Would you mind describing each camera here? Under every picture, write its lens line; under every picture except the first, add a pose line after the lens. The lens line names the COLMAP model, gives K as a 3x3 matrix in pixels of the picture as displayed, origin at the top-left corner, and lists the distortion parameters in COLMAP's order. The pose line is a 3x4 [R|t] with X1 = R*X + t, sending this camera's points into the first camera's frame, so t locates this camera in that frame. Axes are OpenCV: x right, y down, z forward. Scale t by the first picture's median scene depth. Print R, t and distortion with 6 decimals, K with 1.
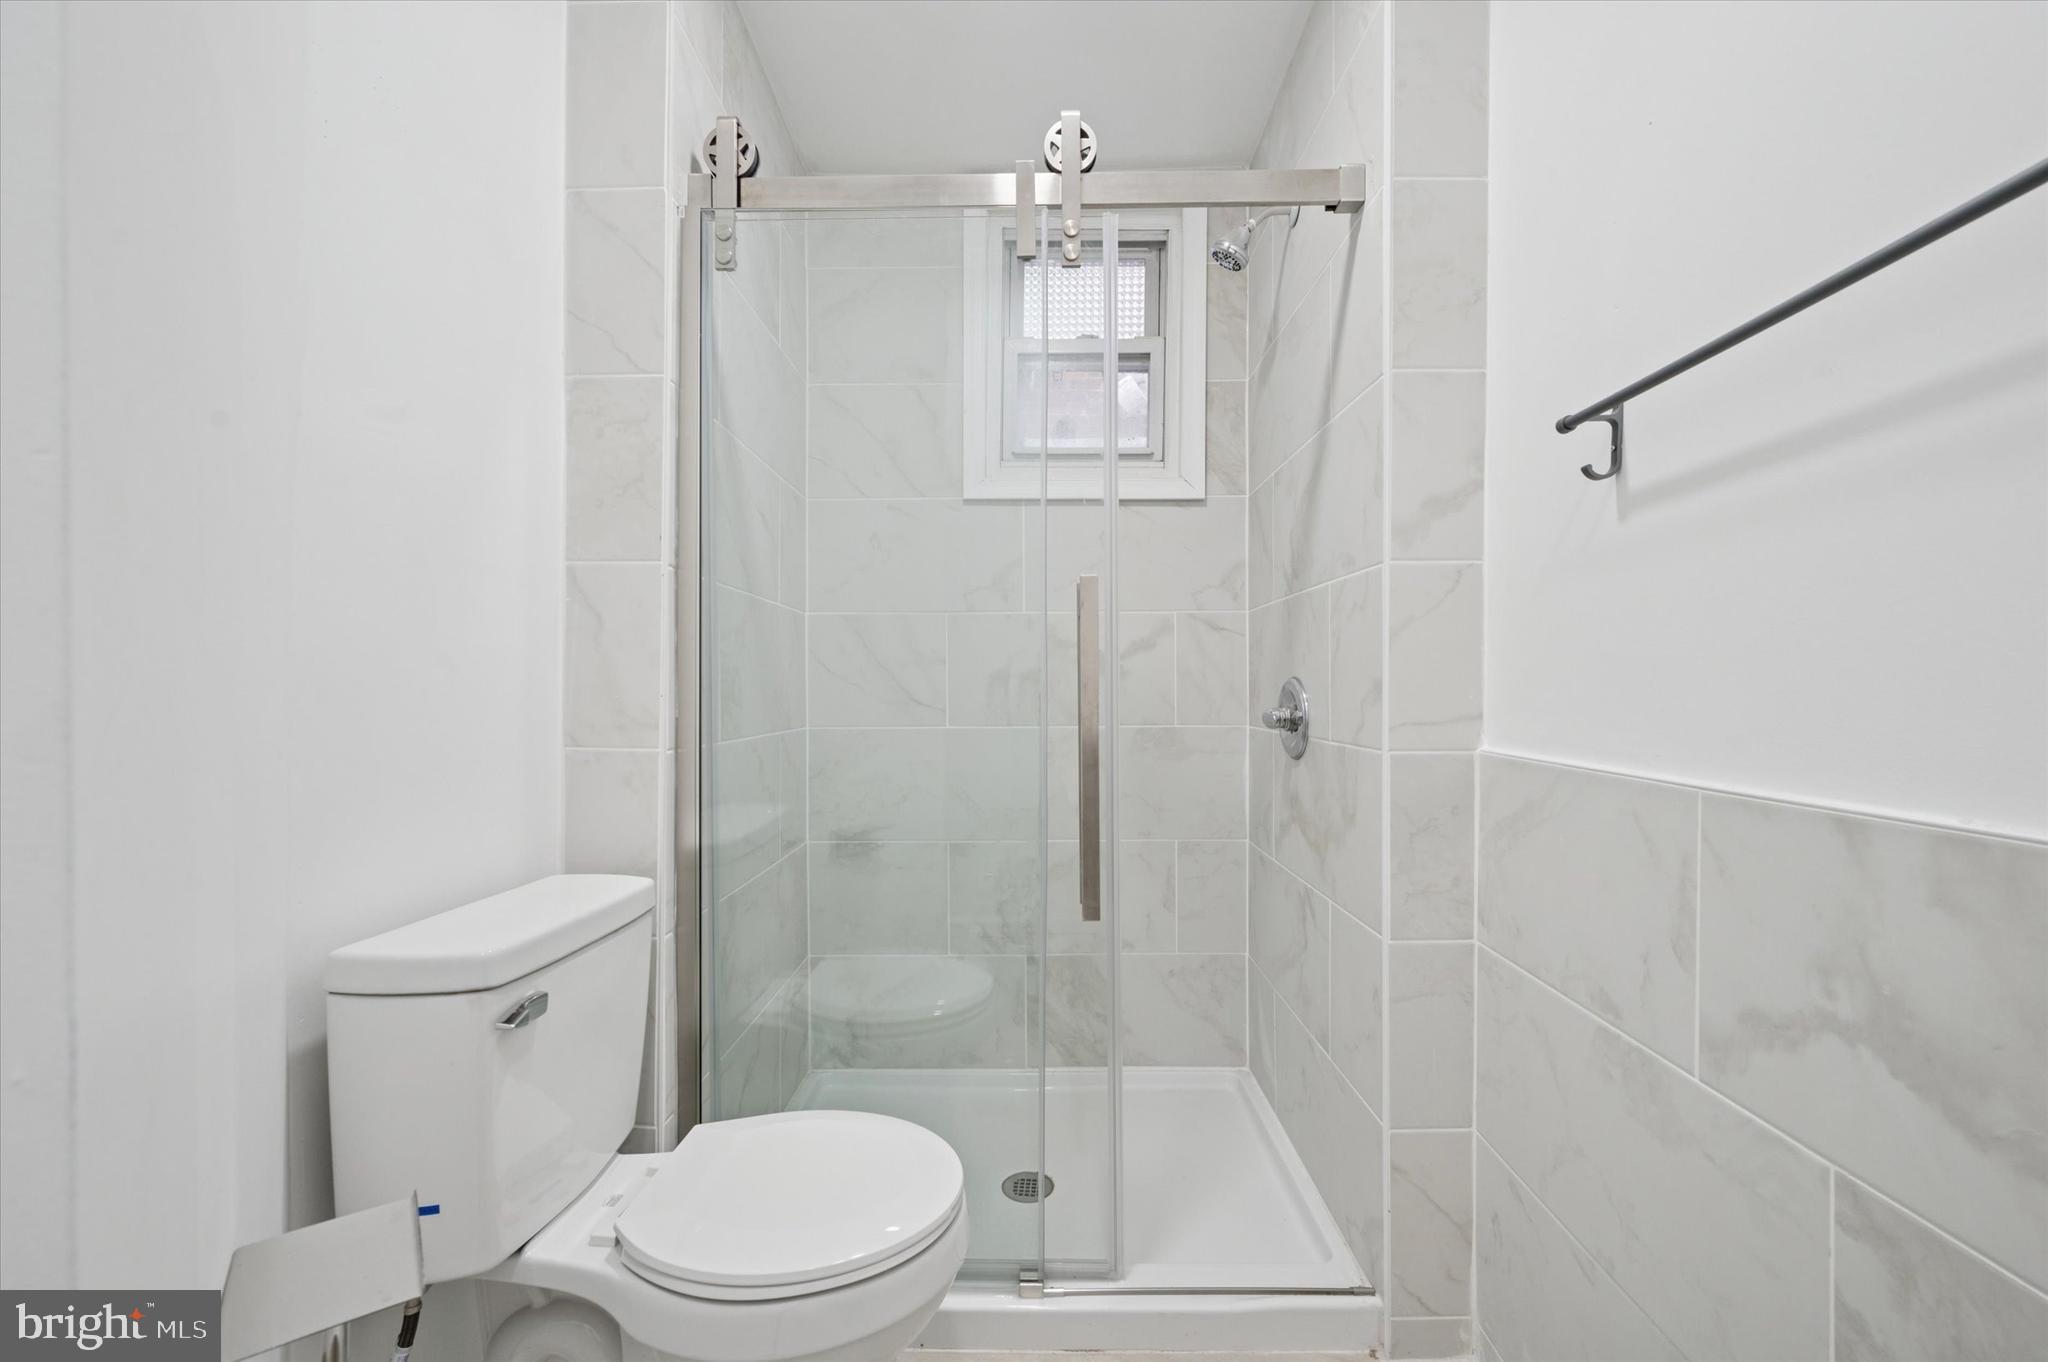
lens RADIAL K [[816.9, 0, 1024.5], [0, 816.9, 690.5], [0, 0, 1]] dist [-0.000924, 0.000205]
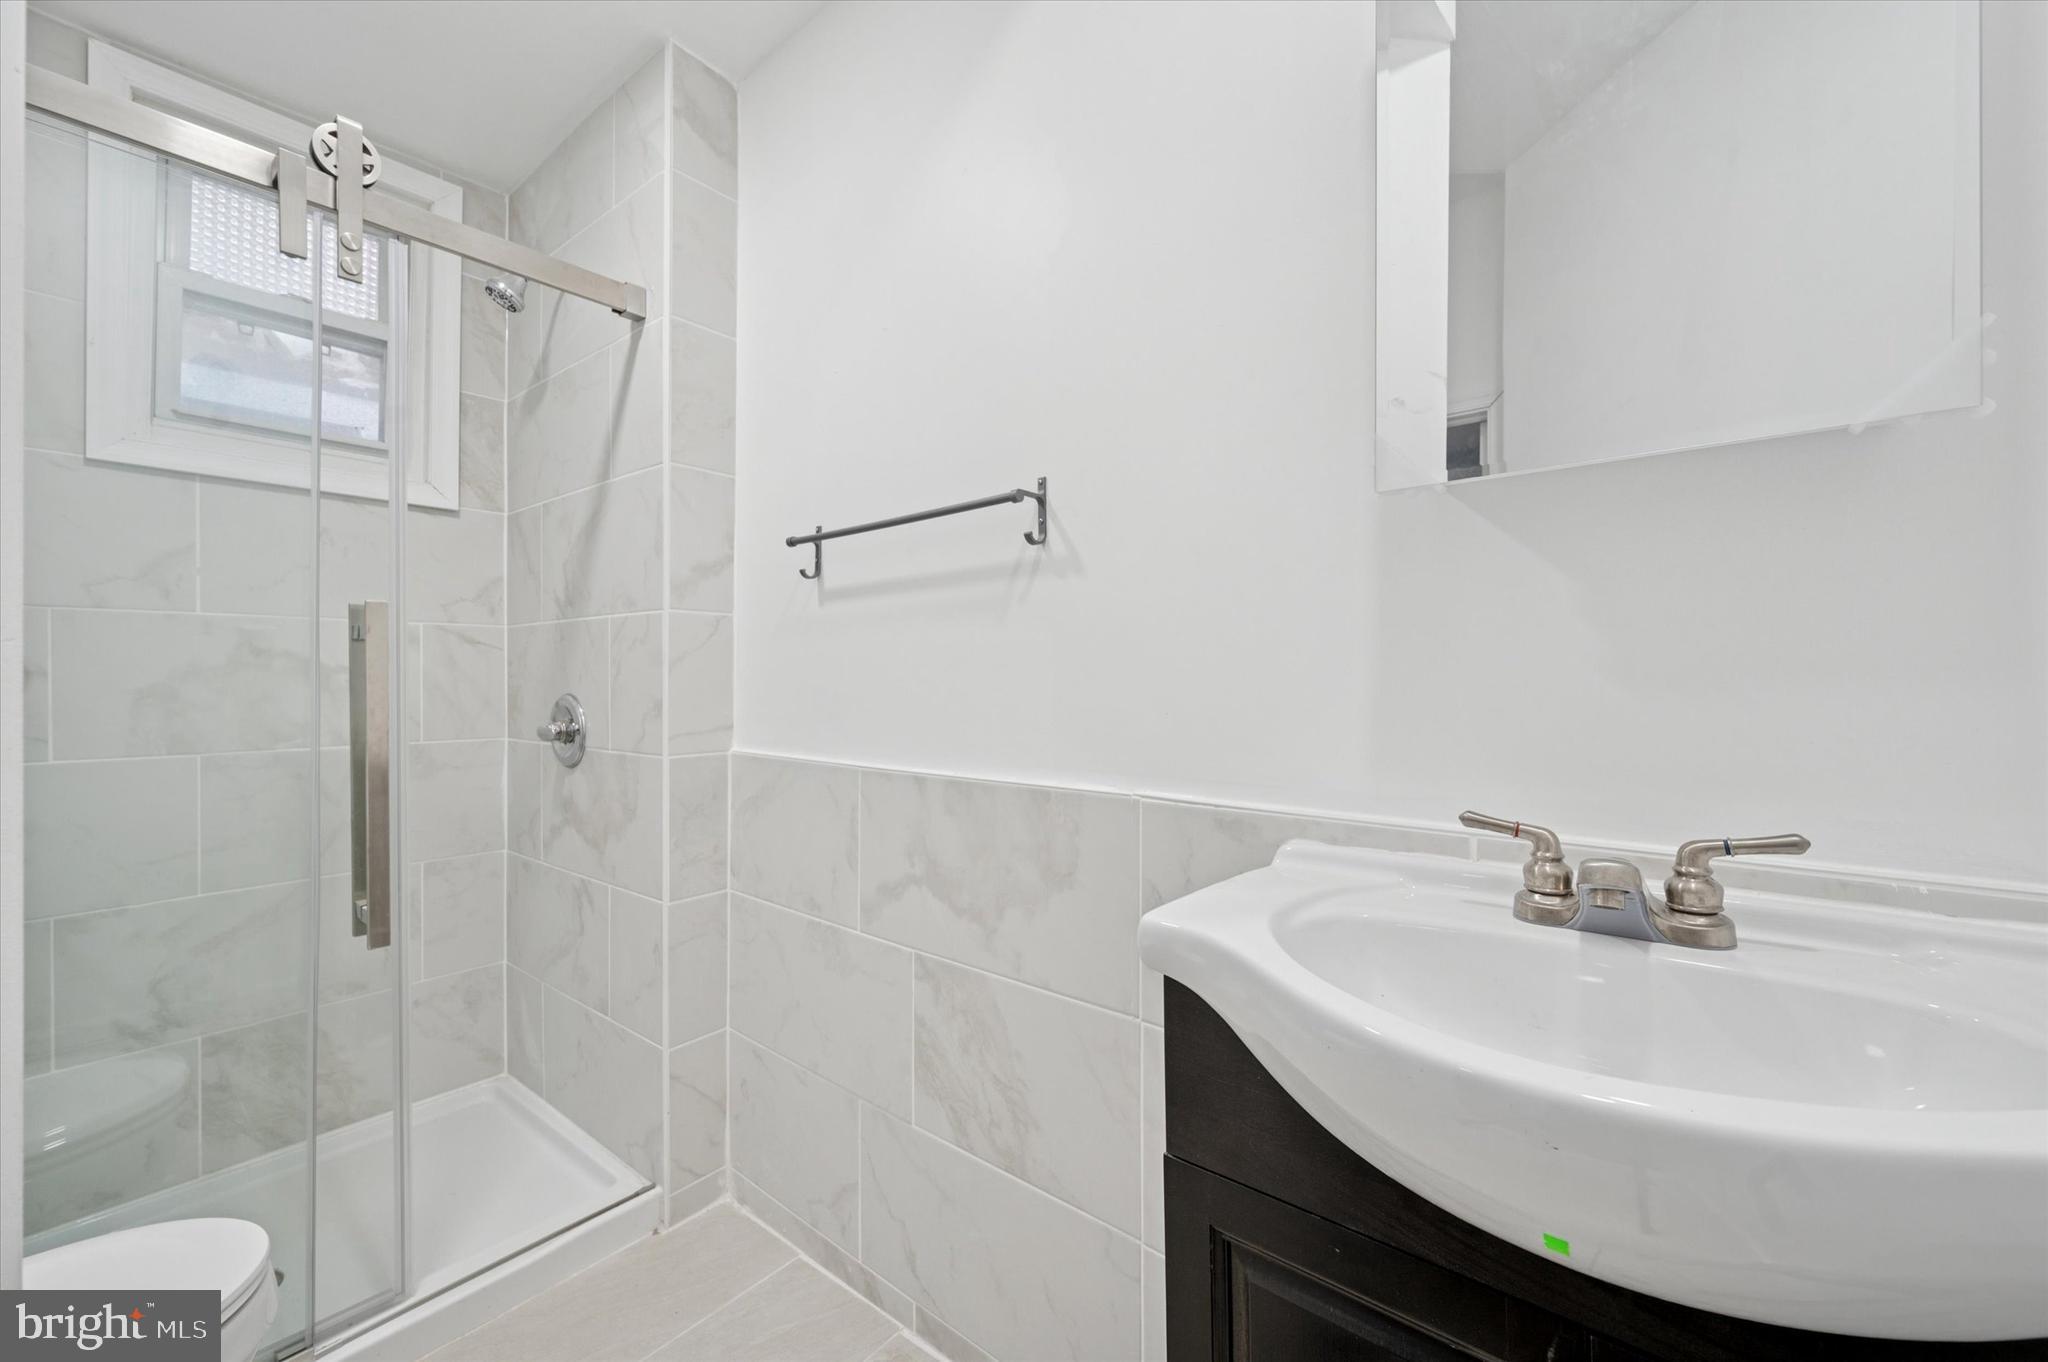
lens RADIAL K [[827.4, 0, 1031.3], [0, 827.4, 678.1], [0, 0, 1]] dist [-0.000270, 0.000218]
pose [[0.610947, 0.004012, 0.791661, -0.226977], [0.002652, 0.999971, -0.007115, -0.036233], [-0.791667, 0.006446, 0.610919, -0.242740]]
